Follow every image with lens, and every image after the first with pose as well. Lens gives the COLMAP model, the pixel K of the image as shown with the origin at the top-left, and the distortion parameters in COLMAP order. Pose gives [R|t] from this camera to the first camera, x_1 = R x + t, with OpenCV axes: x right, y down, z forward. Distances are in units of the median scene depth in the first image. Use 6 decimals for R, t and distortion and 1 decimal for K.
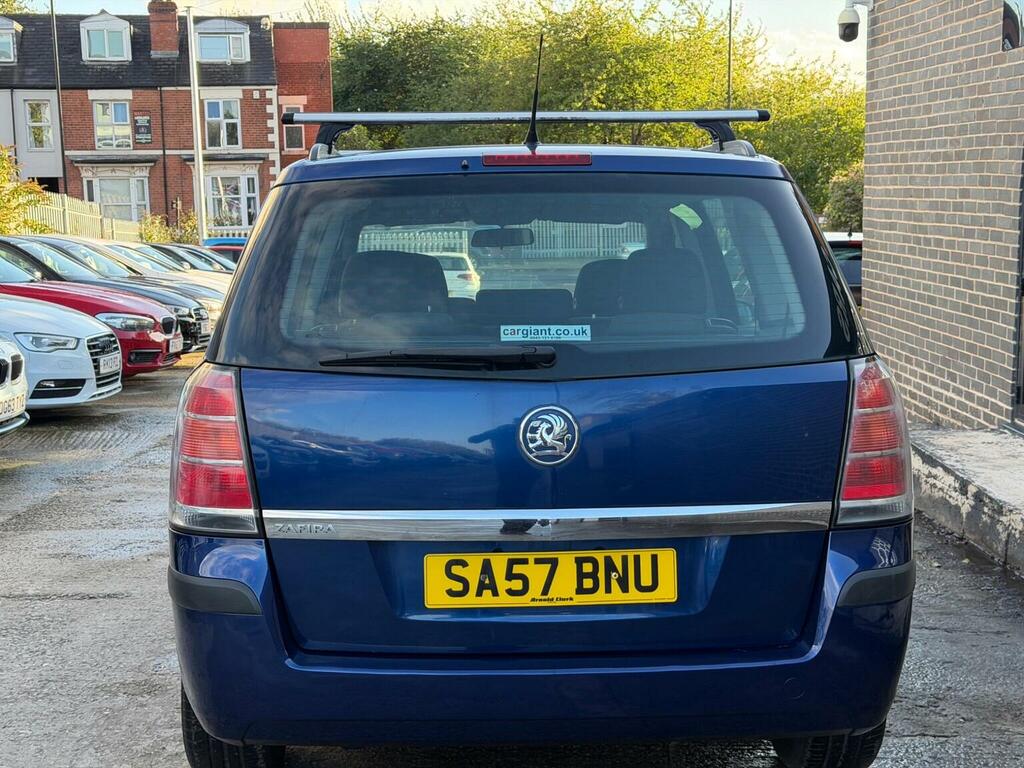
lens RADIAL K [[1364.4, 0, 512.0], [0, 1364.4, 384.0], [0, 0, 1]] dist [0.185075, -0.374373]
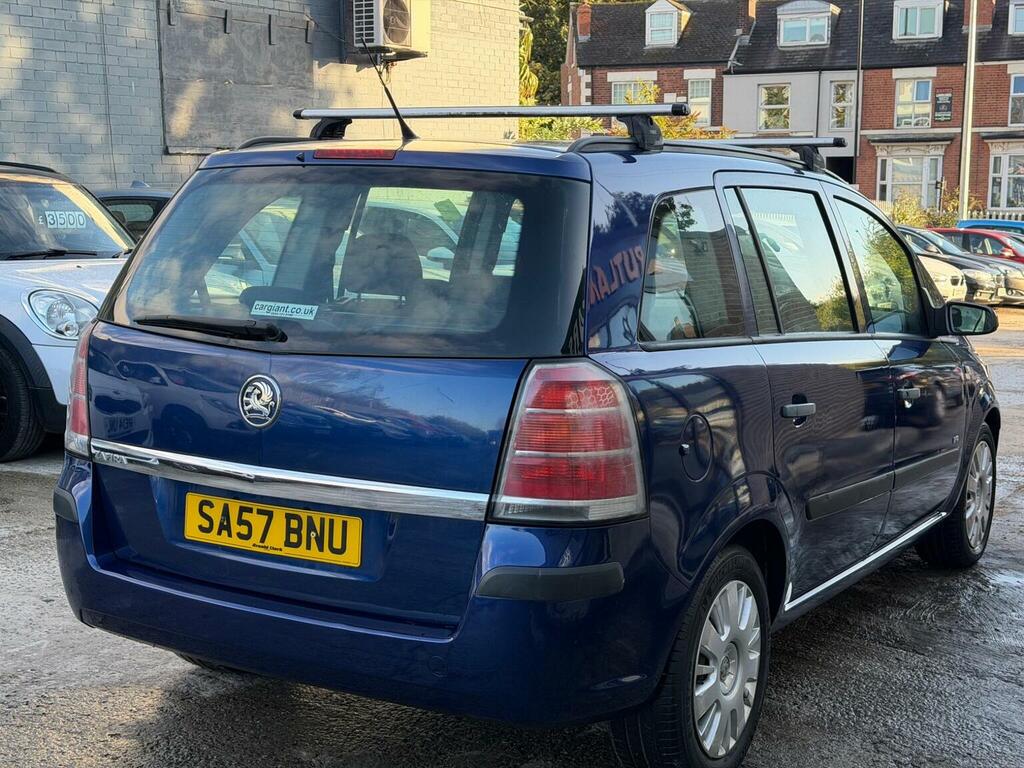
lens RADIAL K [[1398.8, 0, 550.5], [0, 1398.8, 382.1], [0, 0, 1]] dist [0.164603, -0.468949]
pose [[0.844095, 0.093711, -0.527941, 0.564834], [-0.087914, 0.995472, 0.036139, -0.027256], [0.528937, 0.015908, 0.848512, 0.096764]]
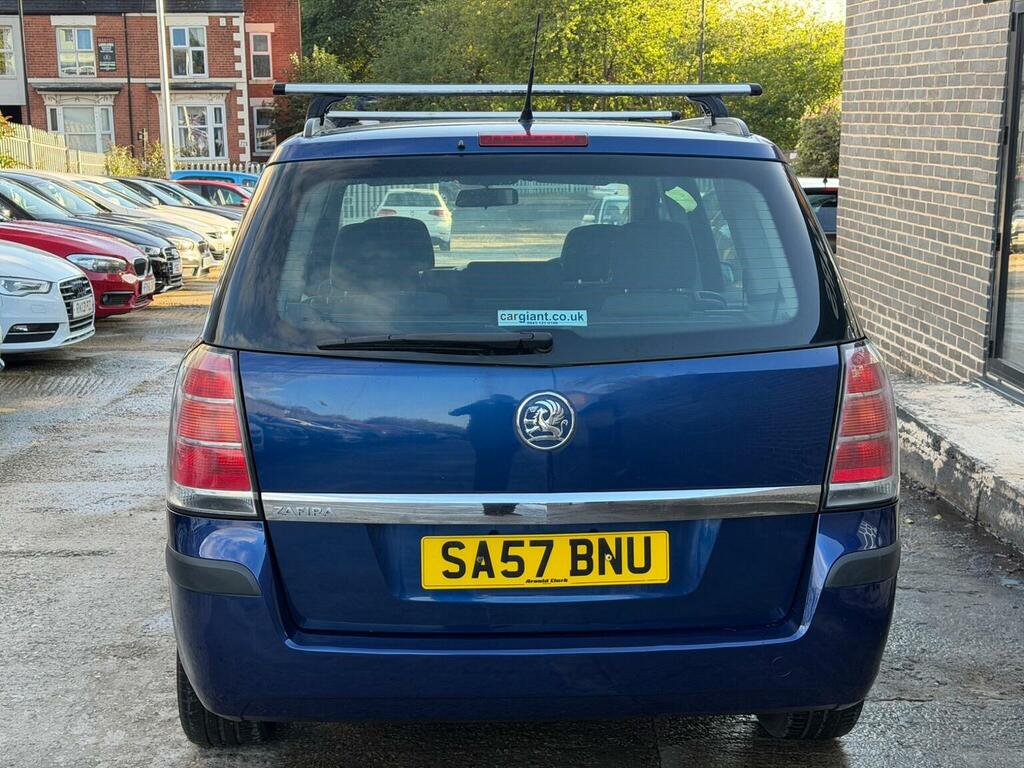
lens RADIAL K [[1364.4, 0, 512.0], [0, 1364.4, 384.0], [0, 0, 1]] dist [0.185075, -0.374373]
pose [[0.999716, 0.006039, 0.023055, -0.014385], [-0.007151, 0.998799, 0.048479, -0.025935], [-0.022735, -0.048631, 0.998558, -0.005221]]
